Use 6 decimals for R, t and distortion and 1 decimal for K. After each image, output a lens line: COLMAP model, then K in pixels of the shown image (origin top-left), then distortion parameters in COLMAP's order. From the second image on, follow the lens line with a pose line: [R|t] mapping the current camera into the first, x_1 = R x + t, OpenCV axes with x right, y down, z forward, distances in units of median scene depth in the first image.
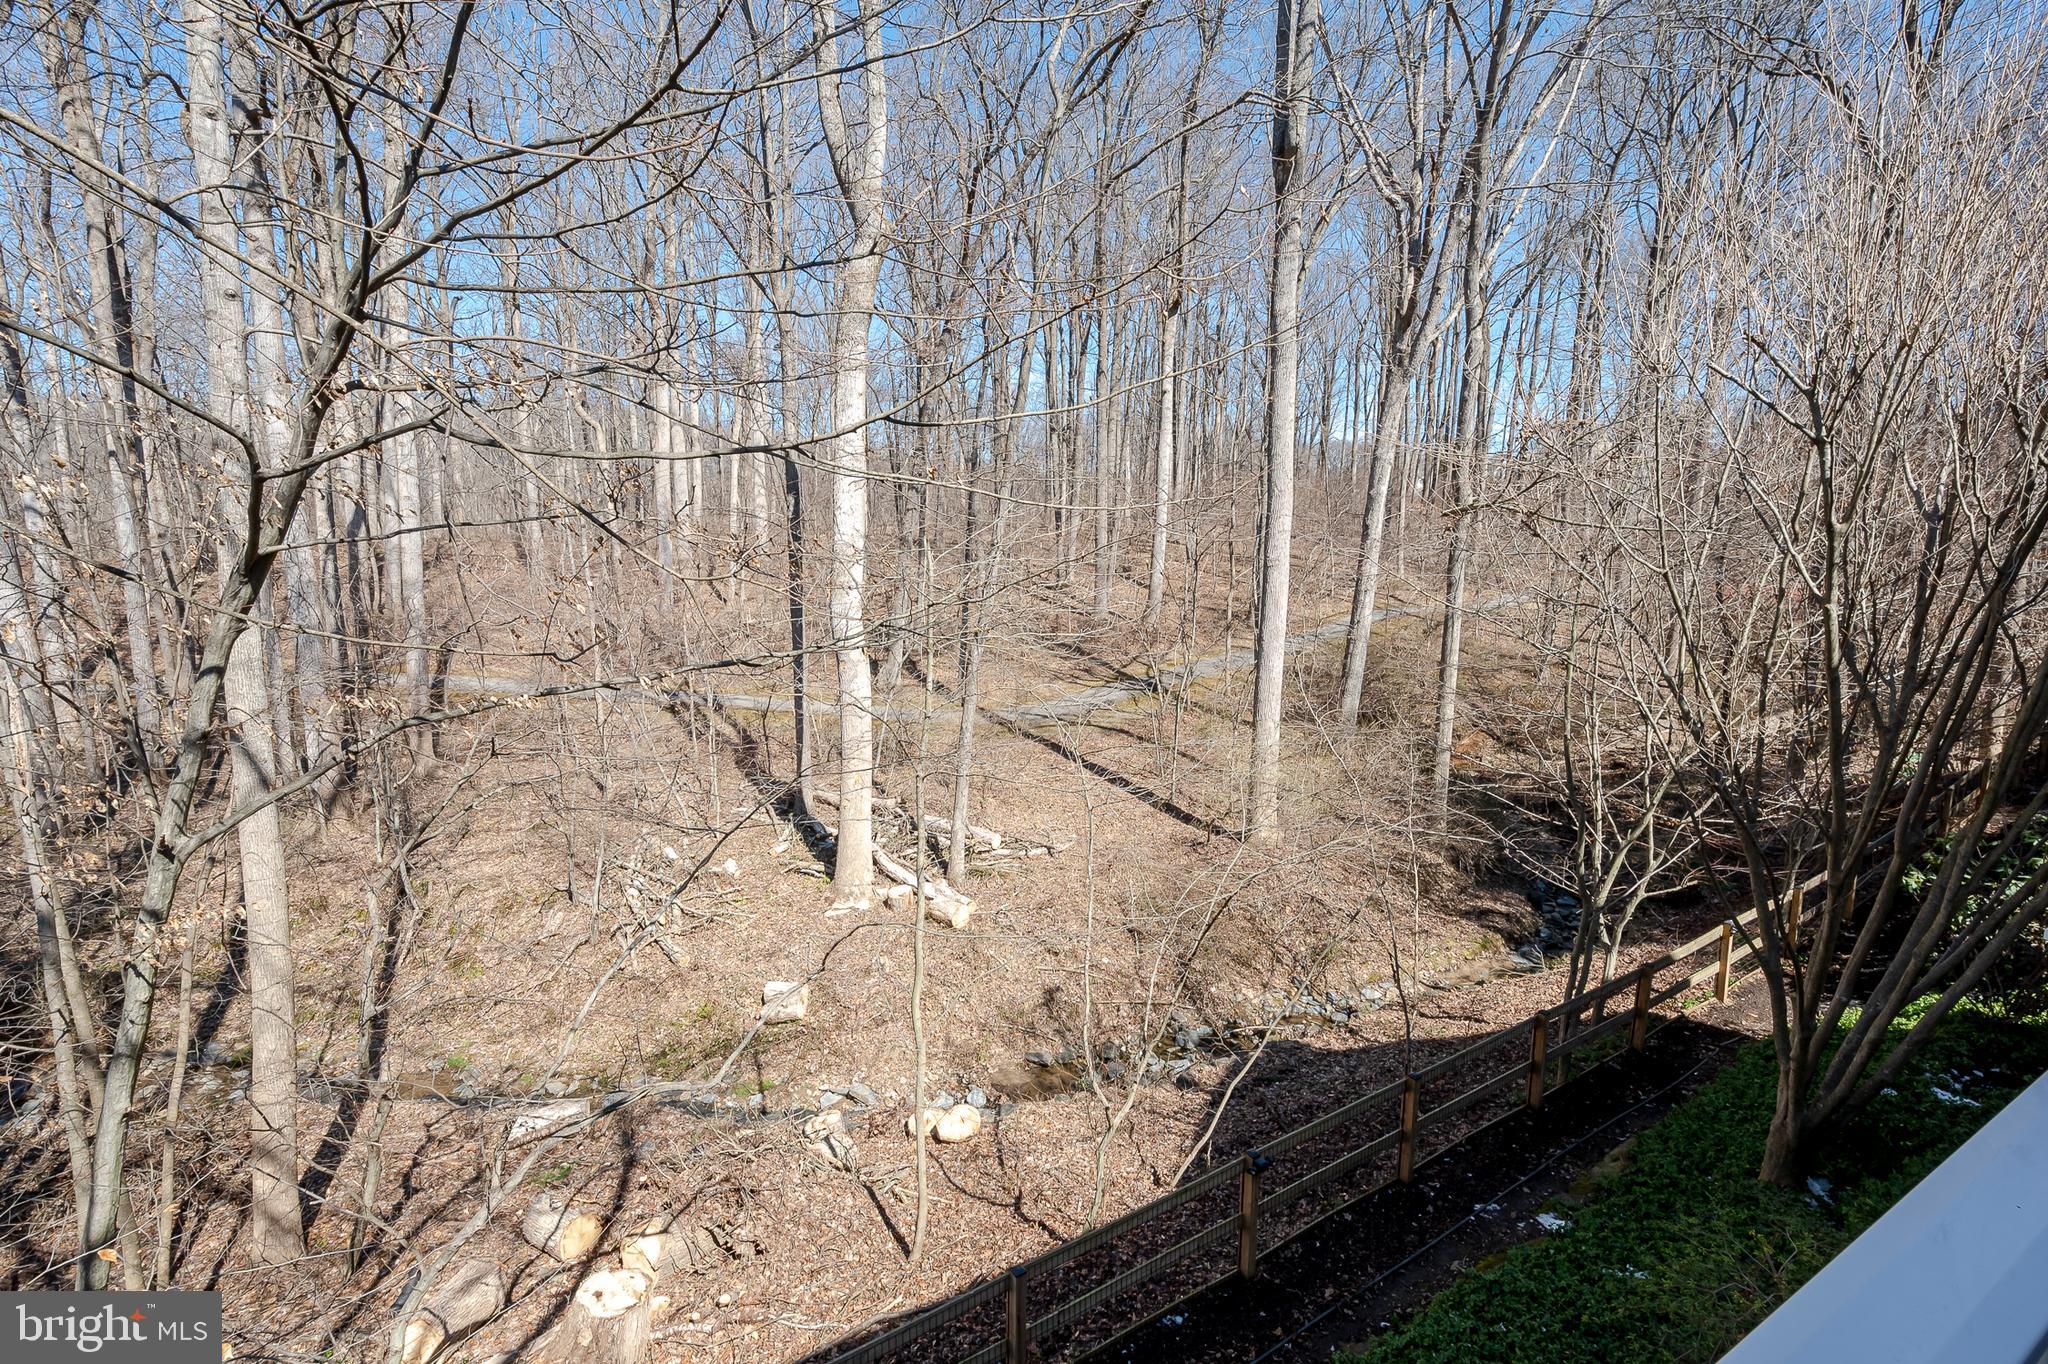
lens RADIAL K [[903.3, 0, 1018.7], [0, 903.3, 672.9], [0, 0, 1]] dist [-0.006543, 0.000015]
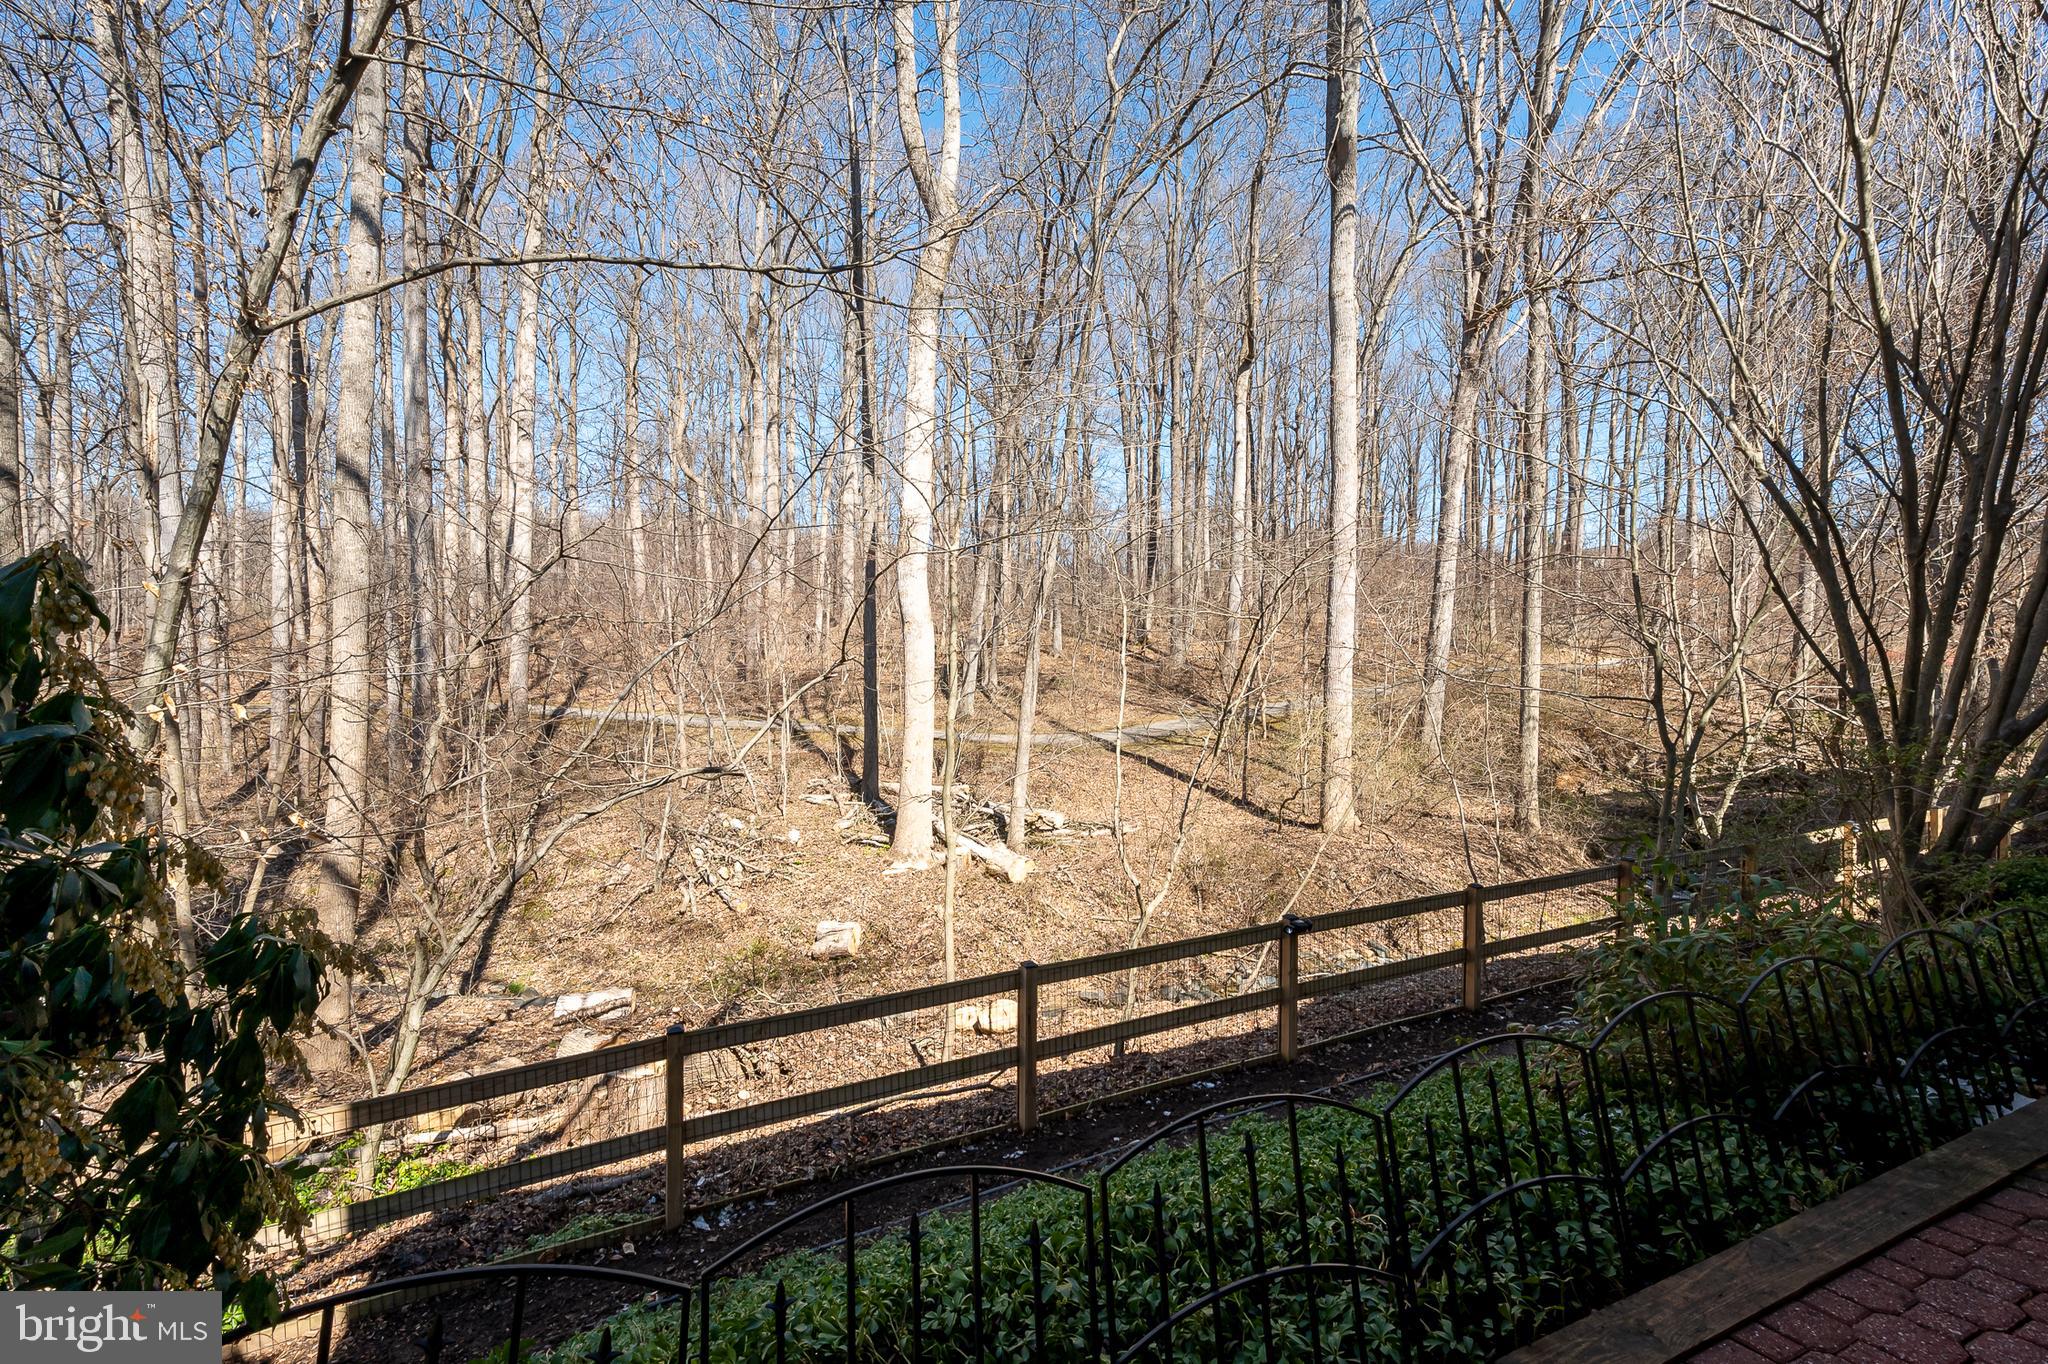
lens RADIAL K [[903.3, 0, 1018.7], [0, 903.3, 672.9], [0, 0, 1]] dist [-0.006543, 0.000015]
pose [[0.995590, 0.001608, -0.093802, 0.025297], [-0.012775, 0.992864, -0.118569, 0.153801], [0.092942, 0.119244, 0.988505, 0.005620]]
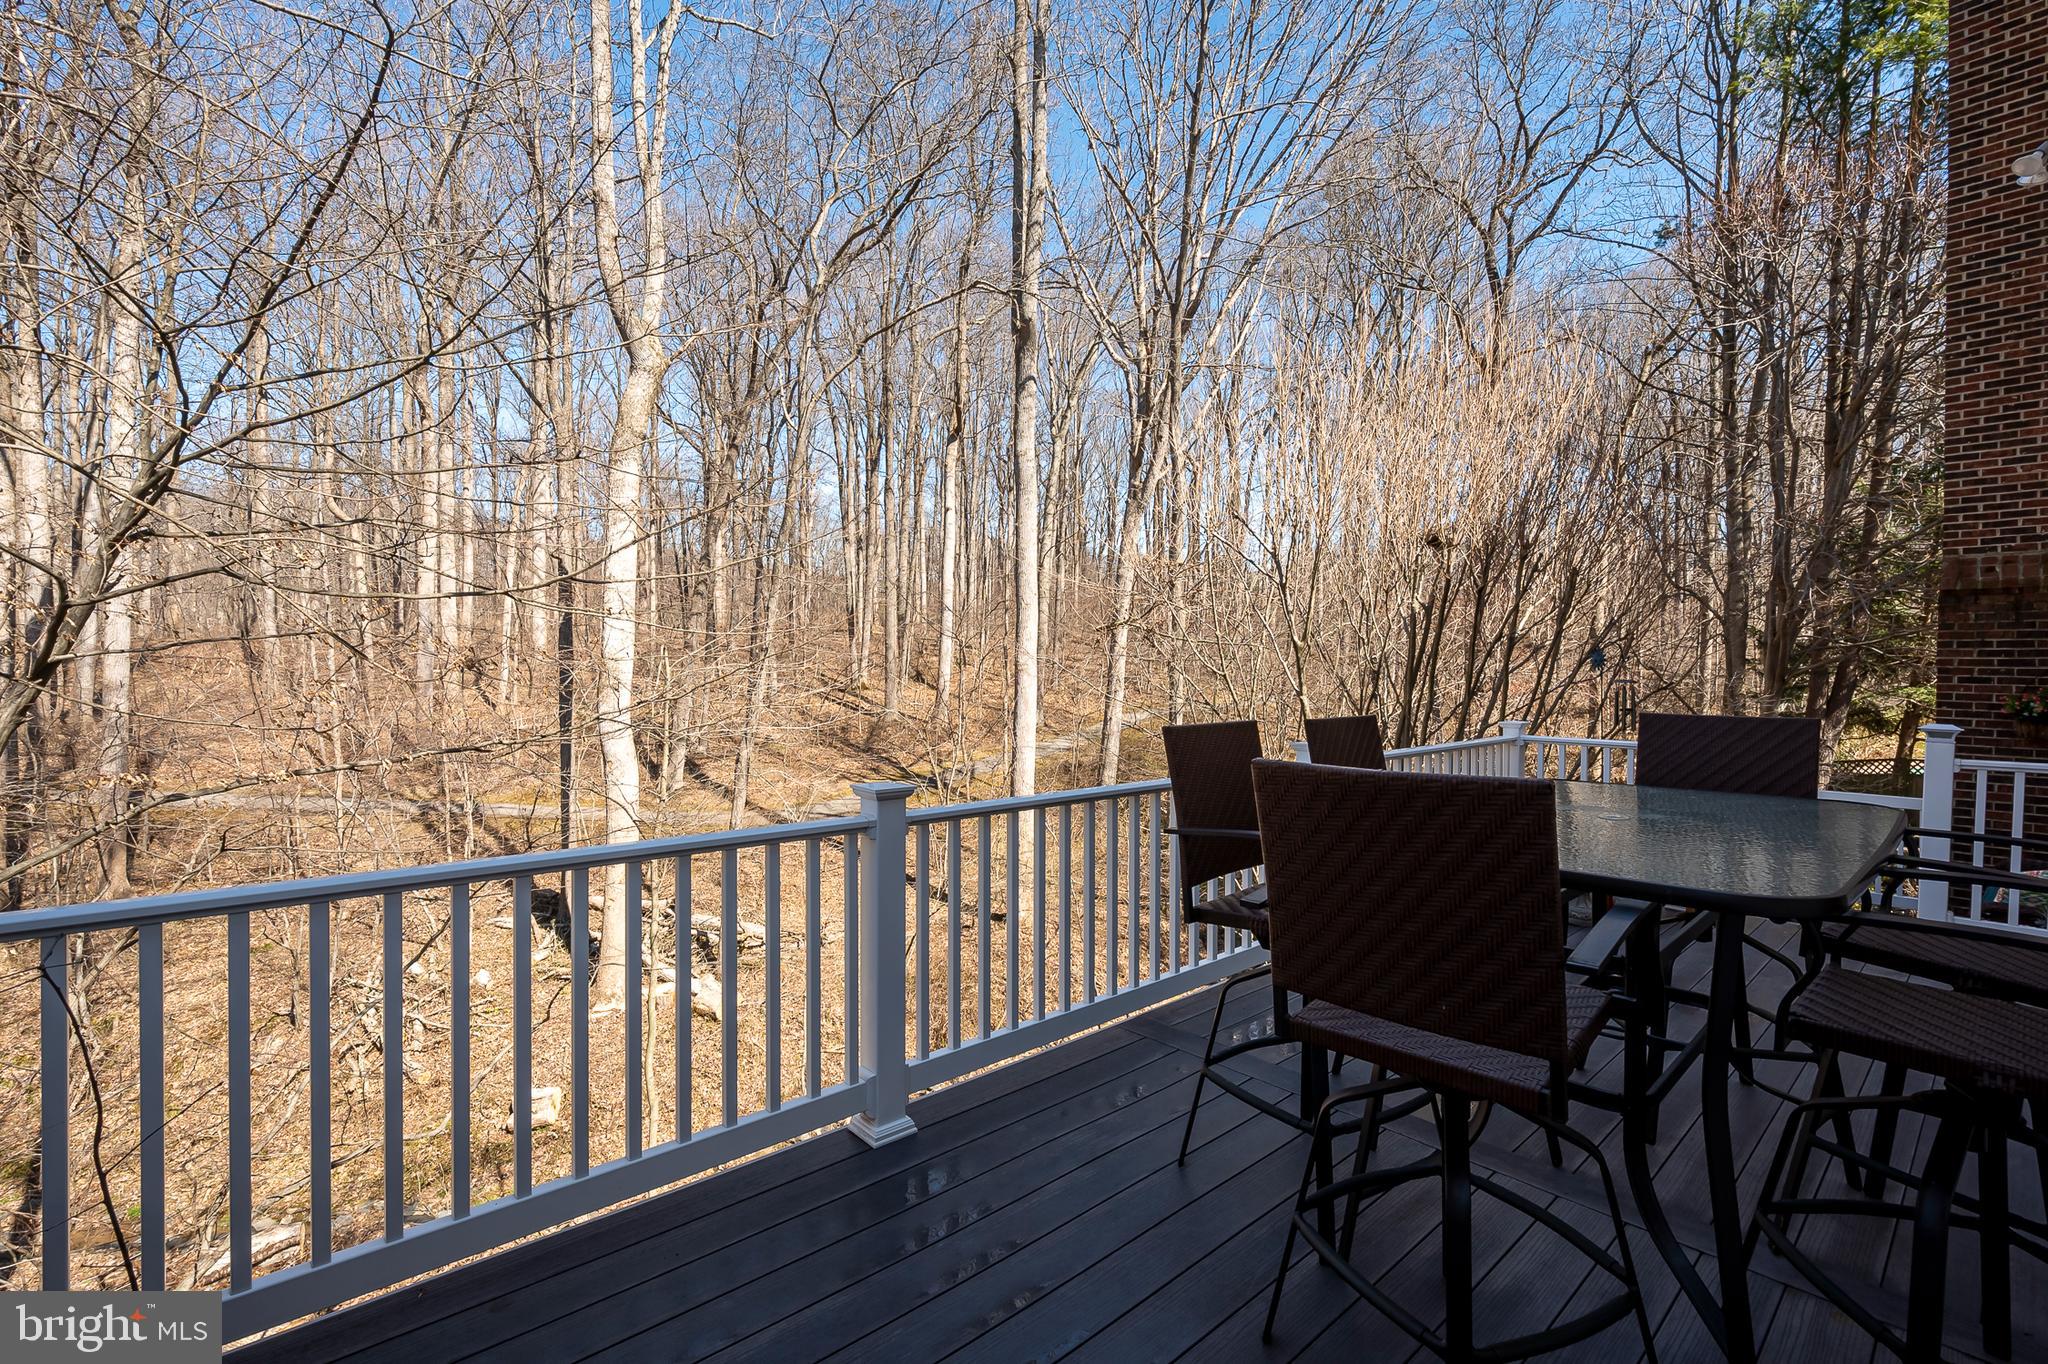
lens RADIAL K [[903.3, 0, 1018.7], [0, 903.3, 672.9], [0, 0, 1]] dist [-0.006543, 0.000015]
pose [[0.978078, -0.000926, 0.208238, 0.043460], [0.024509, 0.993552, -0.110699, 0.010873], [-0.206793, 0.113376, 0.971794, -0.097390]]
